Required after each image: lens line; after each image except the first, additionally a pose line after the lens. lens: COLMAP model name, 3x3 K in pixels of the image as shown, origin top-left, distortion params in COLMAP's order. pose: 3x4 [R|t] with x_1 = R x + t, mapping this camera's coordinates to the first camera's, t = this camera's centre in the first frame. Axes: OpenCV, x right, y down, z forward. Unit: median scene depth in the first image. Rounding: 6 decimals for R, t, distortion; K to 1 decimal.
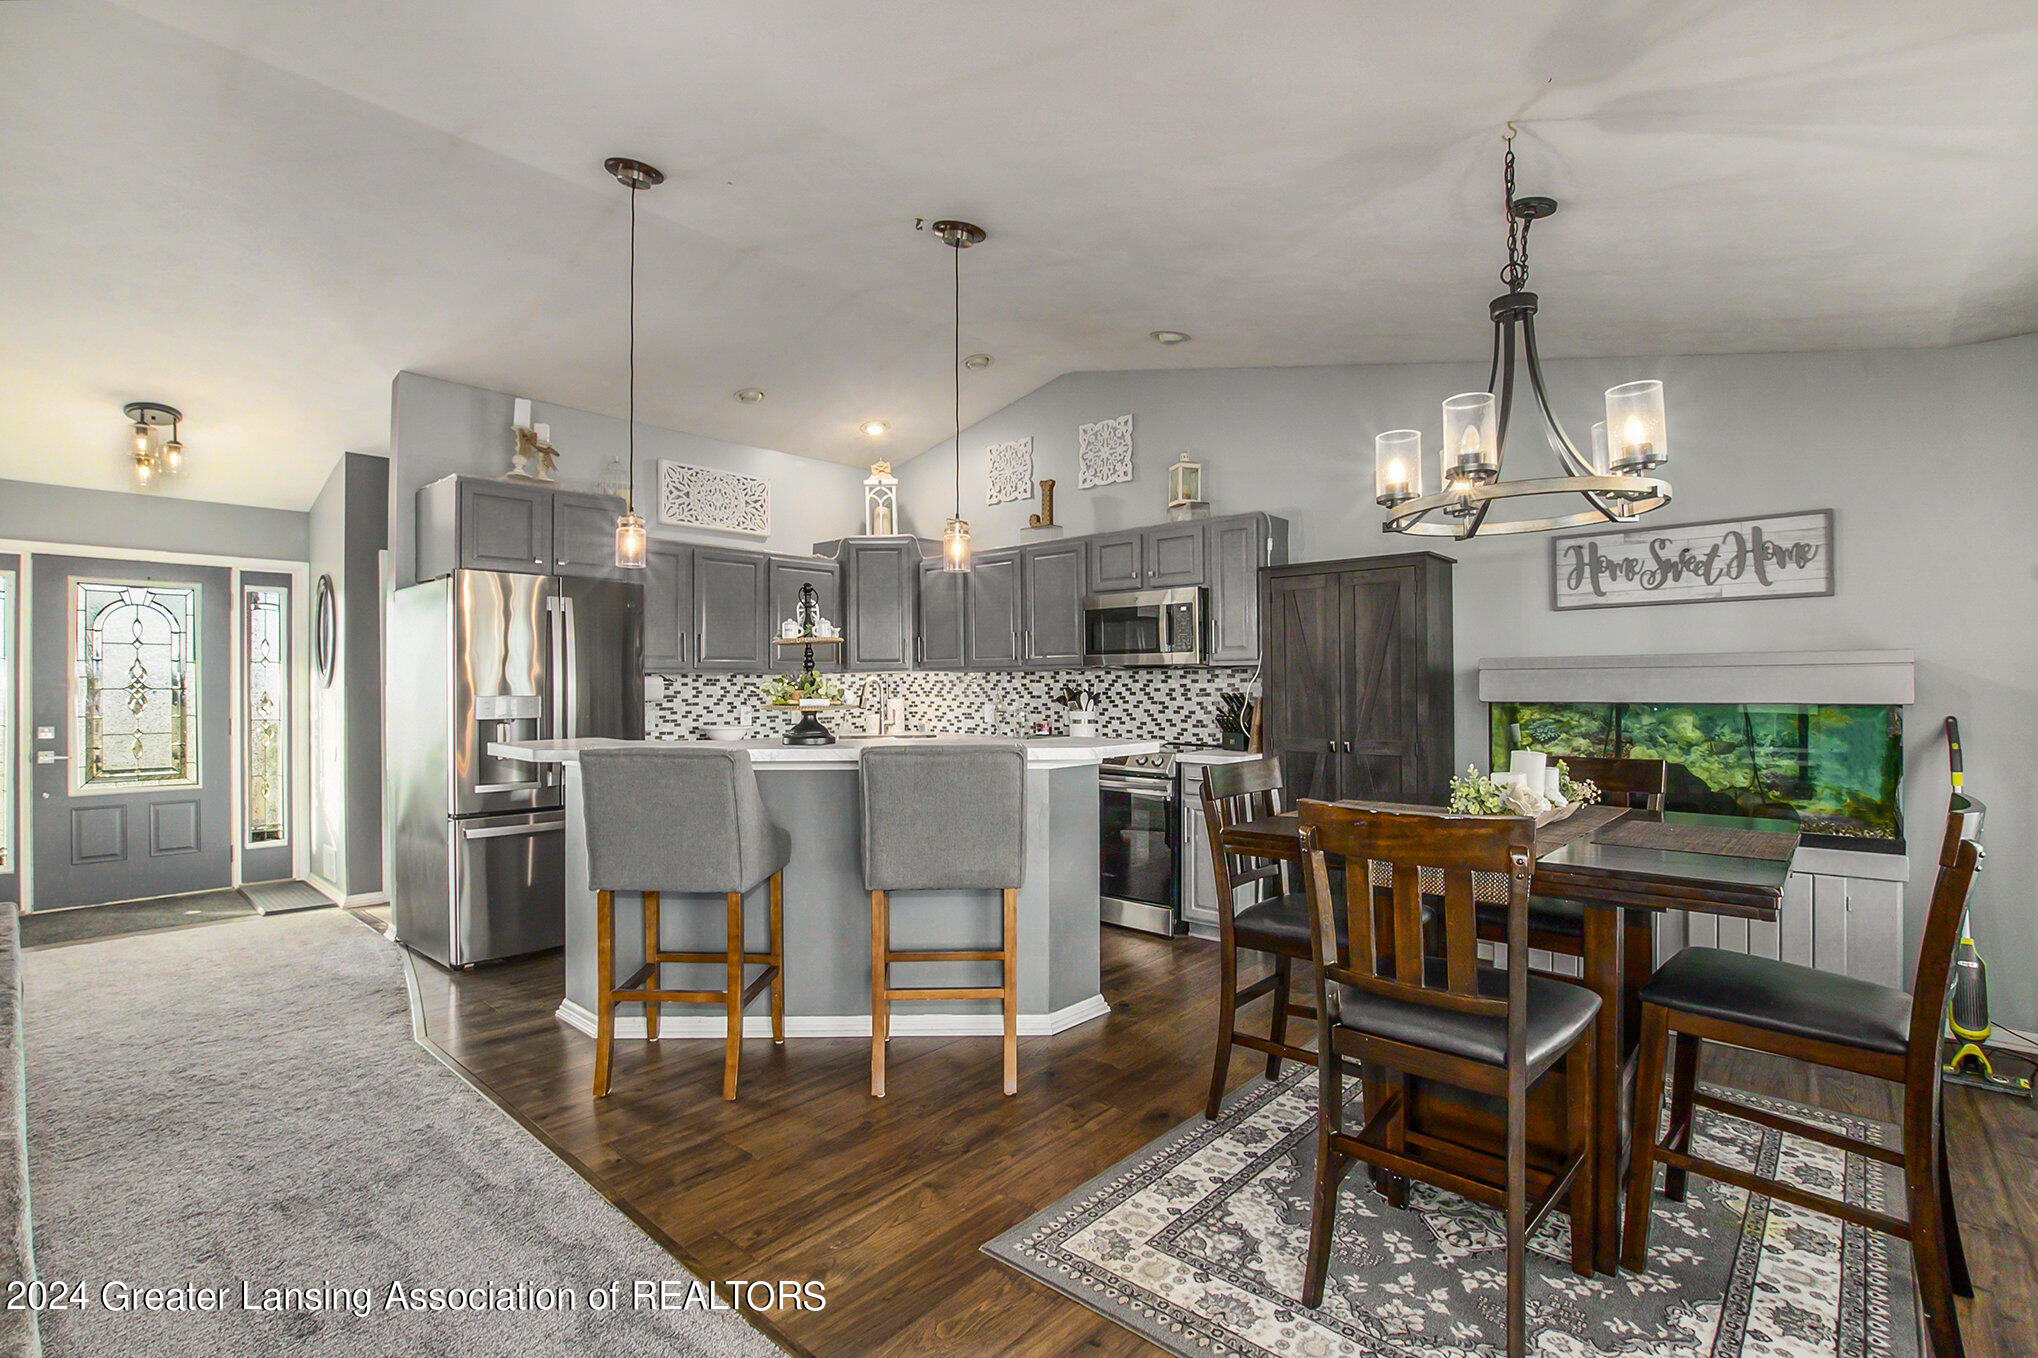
lens RADIAL K [[918.3, 0, 1019.3], [0, 918.3, 679.2], [0, 0, 1]] dist [0.000379, 0.000005]
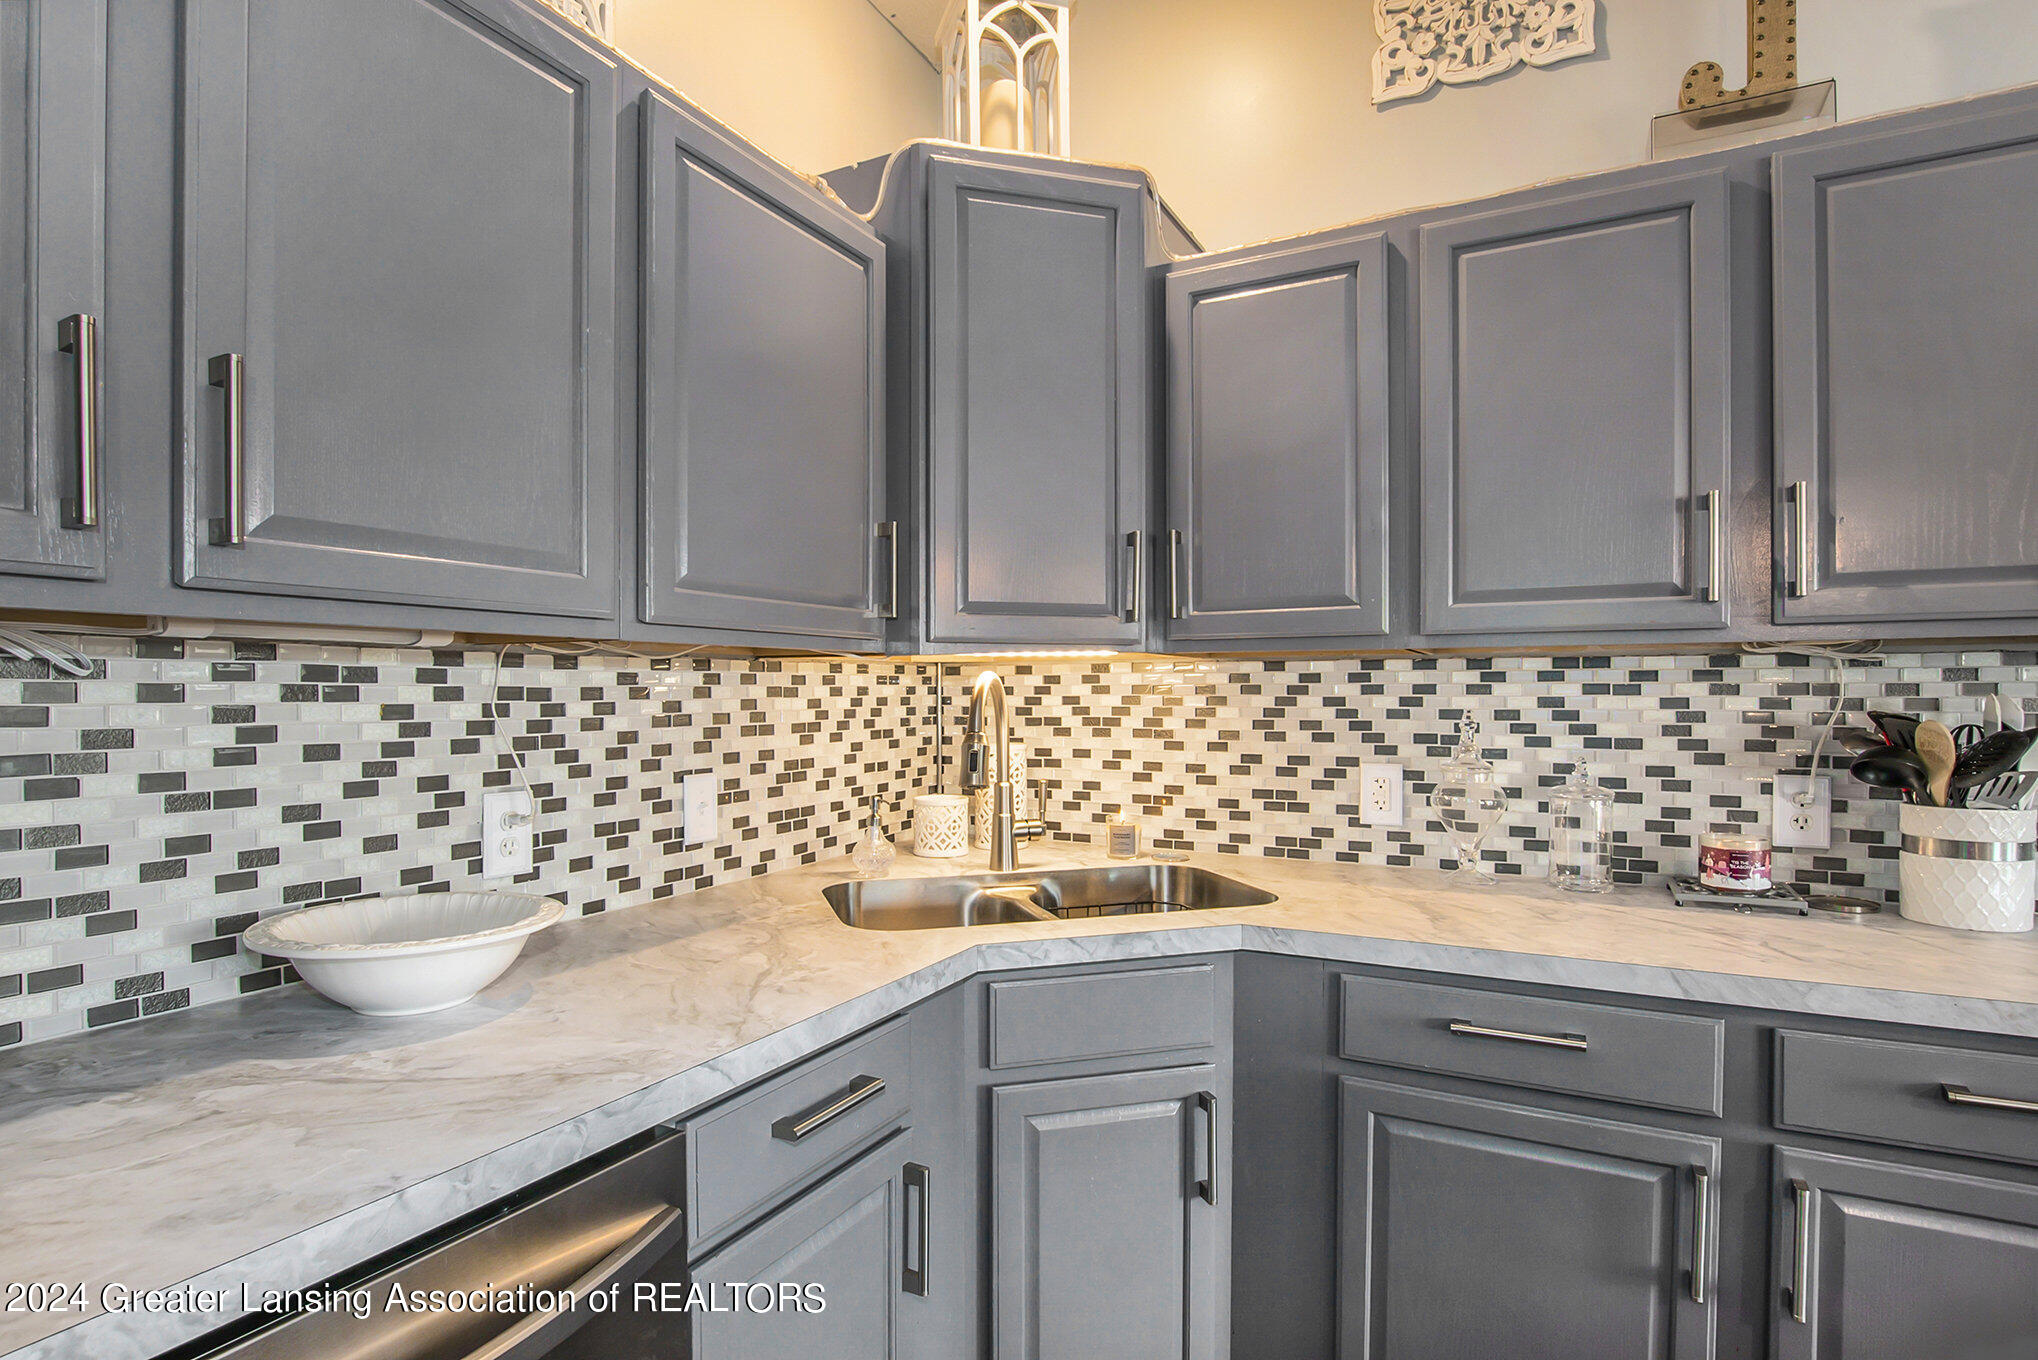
lens RADIAL K [[1013.1, 0, 1019.2], [0, 1013.1, 694.6], [0, 0, 1]] dist [-0.002060, -0.000258]
pose [[0.969877, 0.005209, 0.243539, -0.235120], [-0.006390, 0.999971, 0.004058, 0.003706], [-0.243511, -0.005492, 0.969883, 0.723662]]
